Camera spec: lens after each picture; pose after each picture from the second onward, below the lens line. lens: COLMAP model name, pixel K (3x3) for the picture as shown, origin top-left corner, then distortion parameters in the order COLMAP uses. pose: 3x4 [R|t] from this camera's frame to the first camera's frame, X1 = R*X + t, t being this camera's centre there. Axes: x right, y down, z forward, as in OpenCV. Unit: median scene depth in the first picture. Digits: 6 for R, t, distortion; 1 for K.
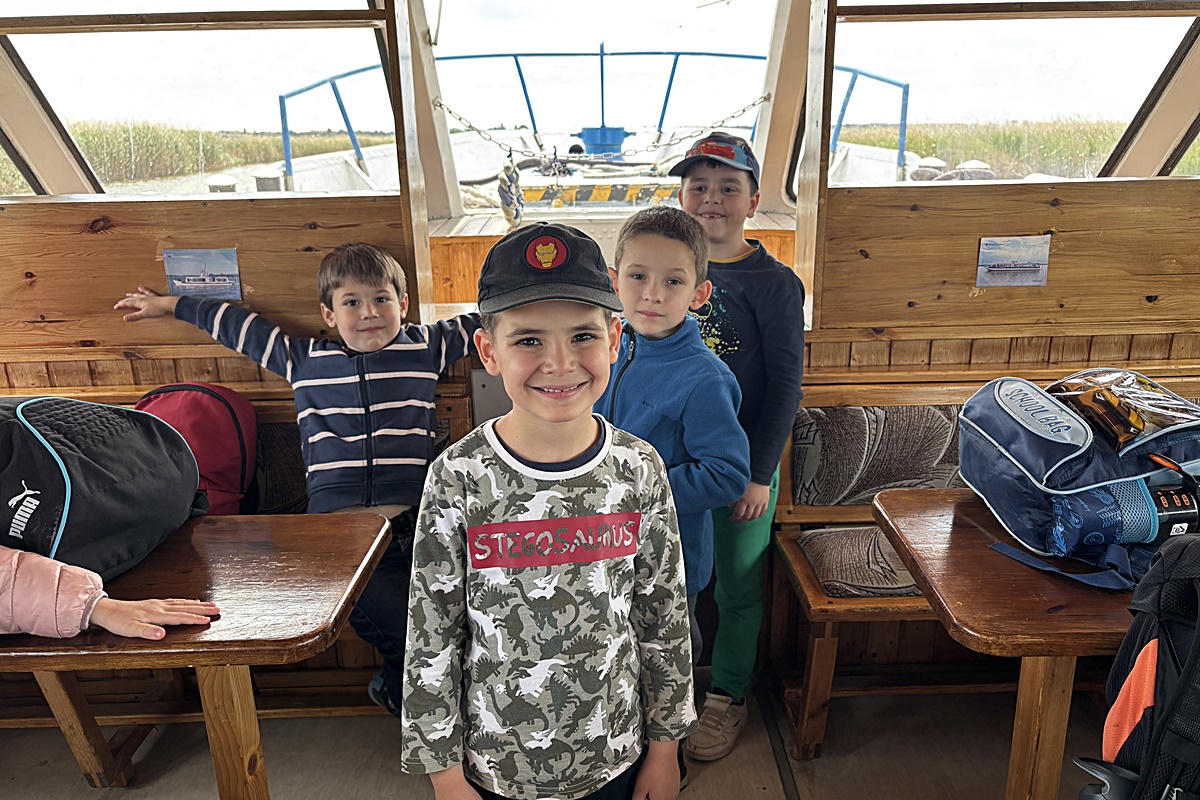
lens RADIAL K [[895.3, 0, 600.0], [0, 895.3, 403.4], [0, 0, 1]] dist [-0.006816, -0.004679]
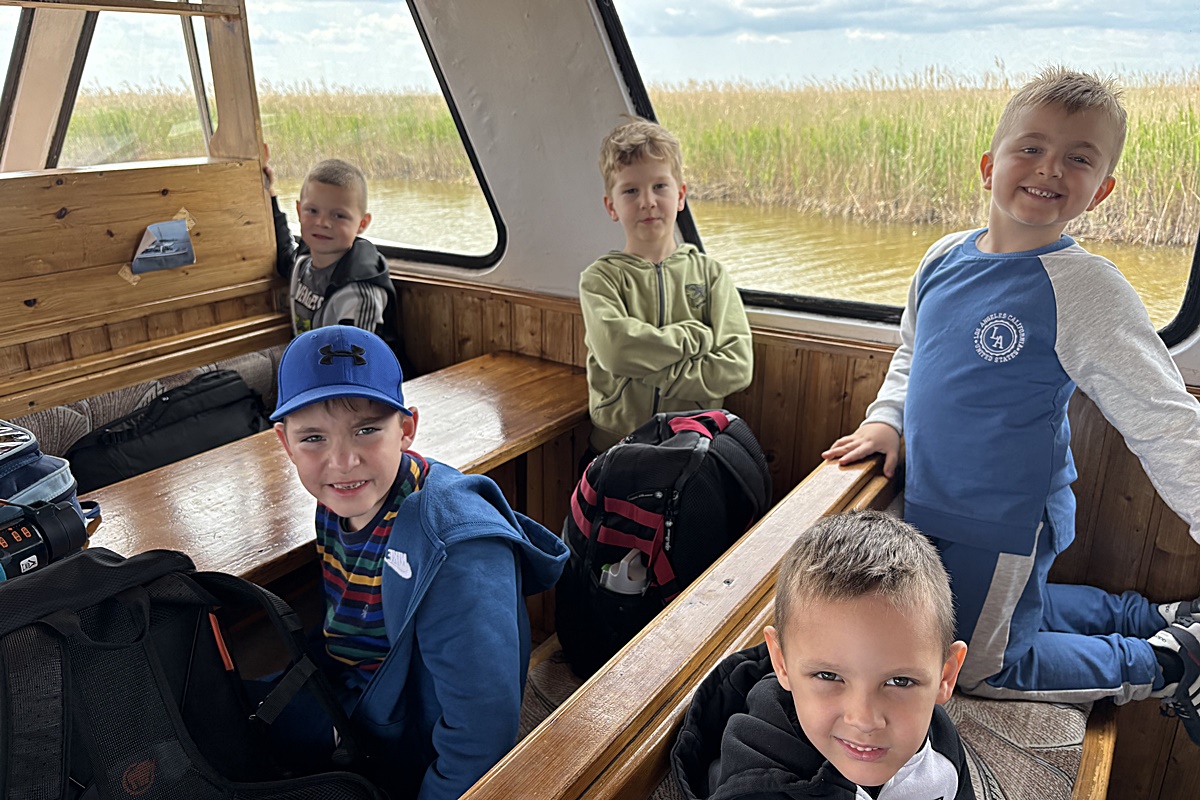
lens RADIAL K [[895.3, 0, 598.6], [0, 895.3, 397.6], [0, 0, 1]] dist [-0.006816, -0.004679]
pose [[0.573895, -0.251791, 0.779260, 0.199519], [0.228300, 0.963027, 0.143034, -0.017596], [-0.786463, 0.095819, 0.610160, -0.048397]]
